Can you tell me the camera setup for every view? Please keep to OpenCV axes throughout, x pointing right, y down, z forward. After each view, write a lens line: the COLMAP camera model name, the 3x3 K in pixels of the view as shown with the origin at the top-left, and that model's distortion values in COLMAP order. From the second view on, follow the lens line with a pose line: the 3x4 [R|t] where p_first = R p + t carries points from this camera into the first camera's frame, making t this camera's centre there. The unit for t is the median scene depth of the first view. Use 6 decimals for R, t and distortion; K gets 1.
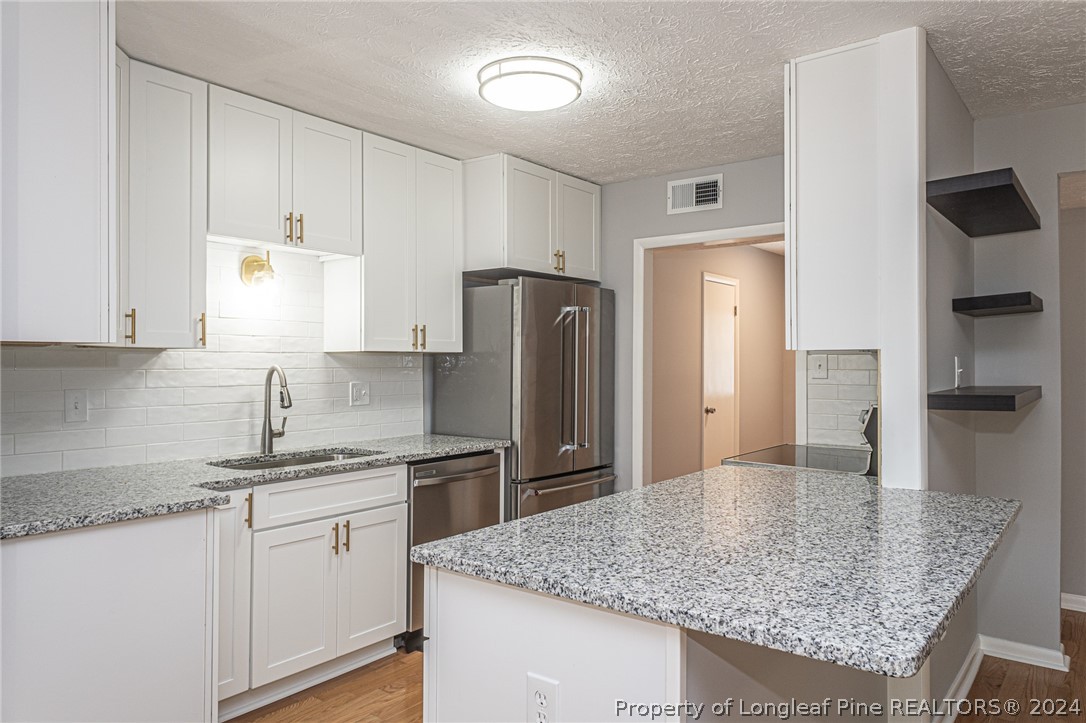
lens RADIAL K [[719.7, 0, 489.2], [0, 719.7, 362.3], [0, 0, 1]] dist [0.027305, -0.000037]
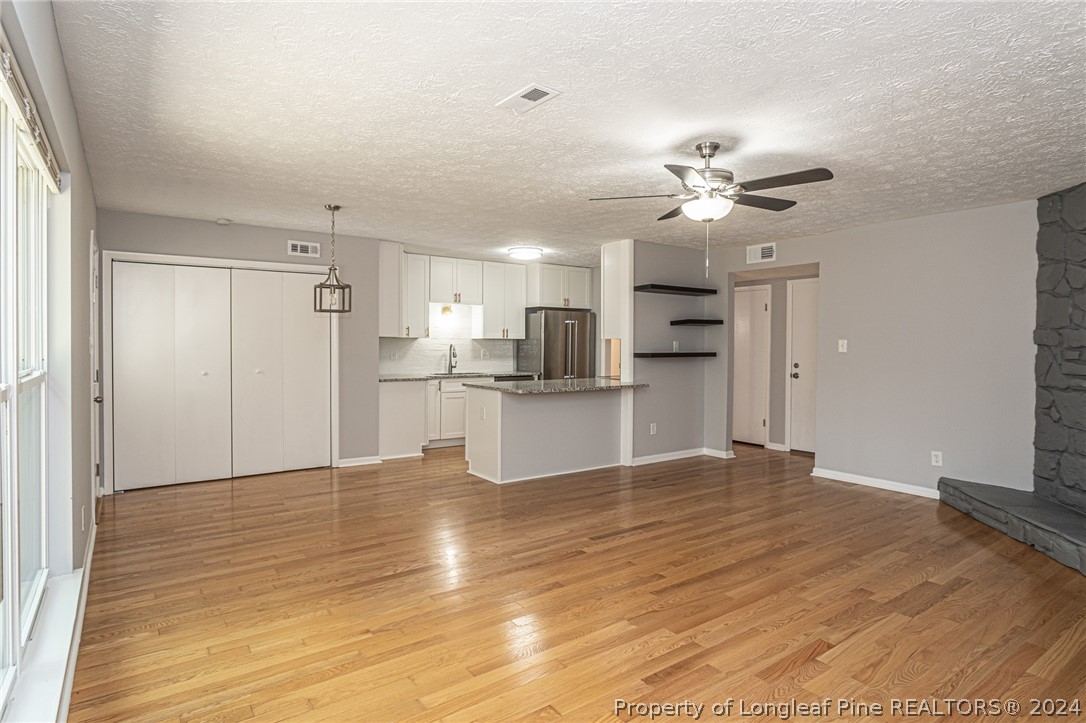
lens RADIAL K [[583.5, 0, 543.0], [0, 583.5, 361.5], [0, 0, 1]] dist [-0.000740, -0.000338]
pose [[0.971265, 0.011110, -0.237741, 0.598959], [-0.004605, 0.999600, 0.027900, 0.009528], [0.237956, -0.026004, 0.970928, -1.169514]]
